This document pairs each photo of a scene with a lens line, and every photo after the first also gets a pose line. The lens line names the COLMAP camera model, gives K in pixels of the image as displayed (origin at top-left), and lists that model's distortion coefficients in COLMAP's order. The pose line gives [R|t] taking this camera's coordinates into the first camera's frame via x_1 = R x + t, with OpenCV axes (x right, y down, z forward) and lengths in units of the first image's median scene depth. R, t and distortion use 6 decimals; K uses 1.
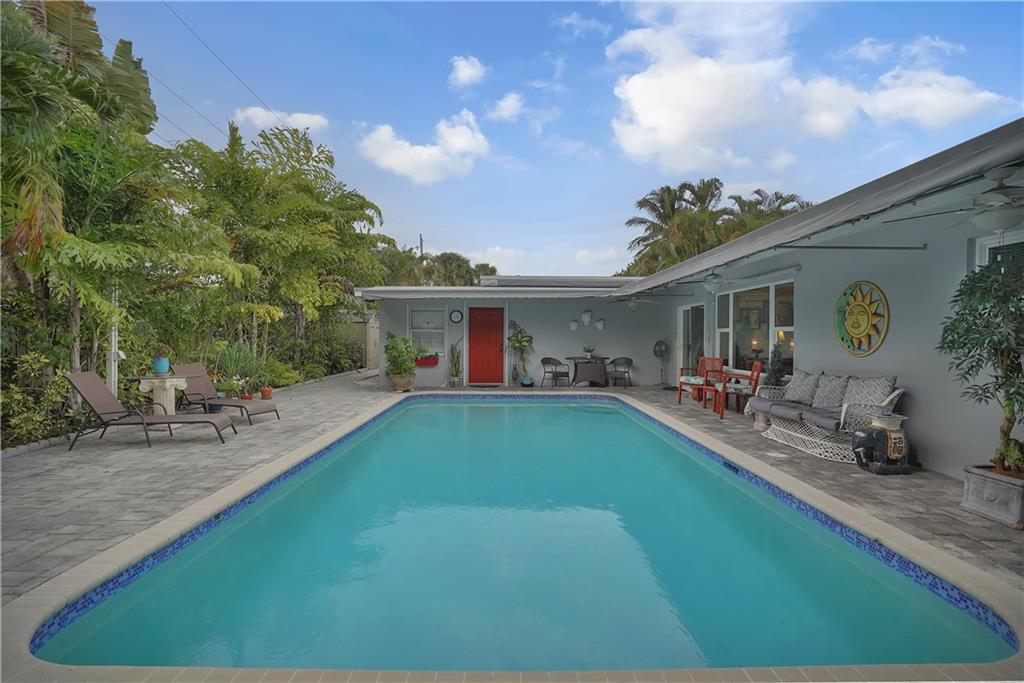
lens RADIAL K [[478.6, 0, 513.8], [0, 478.6, 337.9], [0, 0, 1]] dist [-0.084050, 0.038596]
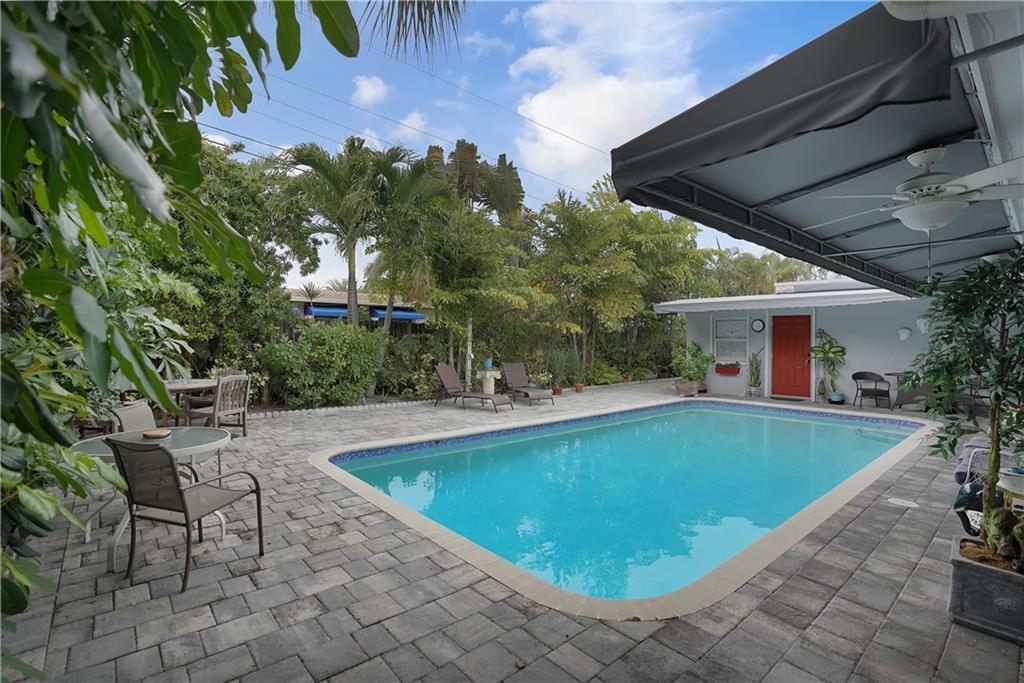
lens RADIAL K [[478.6, 0, 513.8], [0, 478.6, 337.9], [0, 0, 1]] dist [-0.084050, 0.038596]
pose [[0.648243, -0.002004, -0.761431, 0.317465], [-0.007928, 0.999925, -0.009382, -0.007410], [0.761392, 0.012118, 0.648178, -0.007825]]
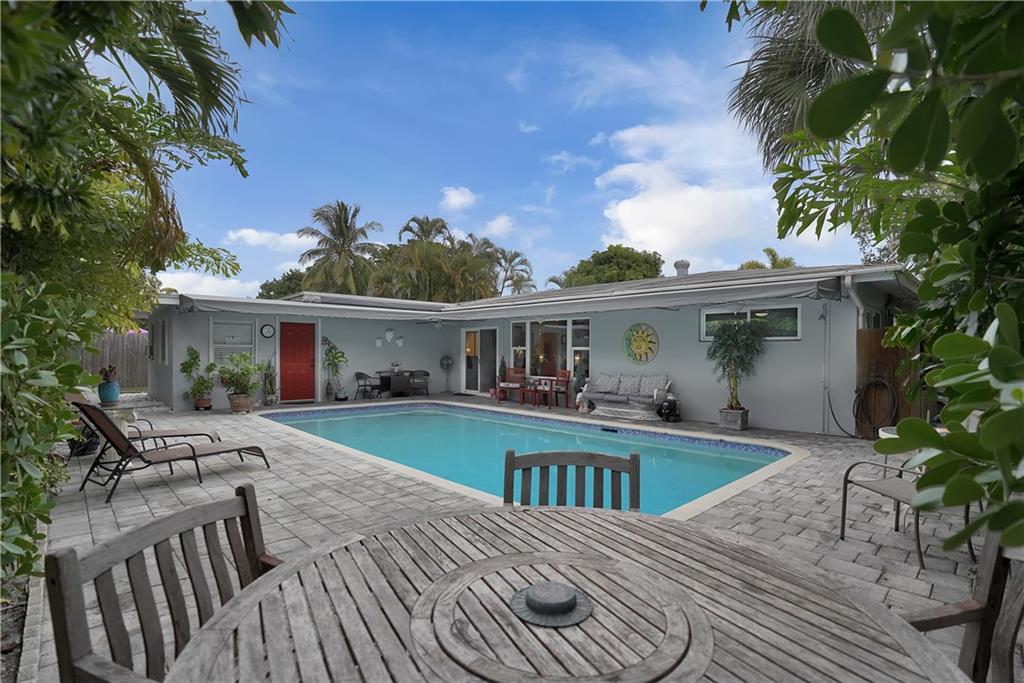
lens RADIAL K [[489.2, 0, 505.4], [0, 489.2, 352.3], [0, 0, 1]] dist [-0.041459, 0.000057]
pose [[0.734006, -0.000191, 0.679143, -0.466324], [-0.000844, 0.999999, 0.001193, -0.005126], [-0.679142, -0.001449, 0.734005, -0.023244]]
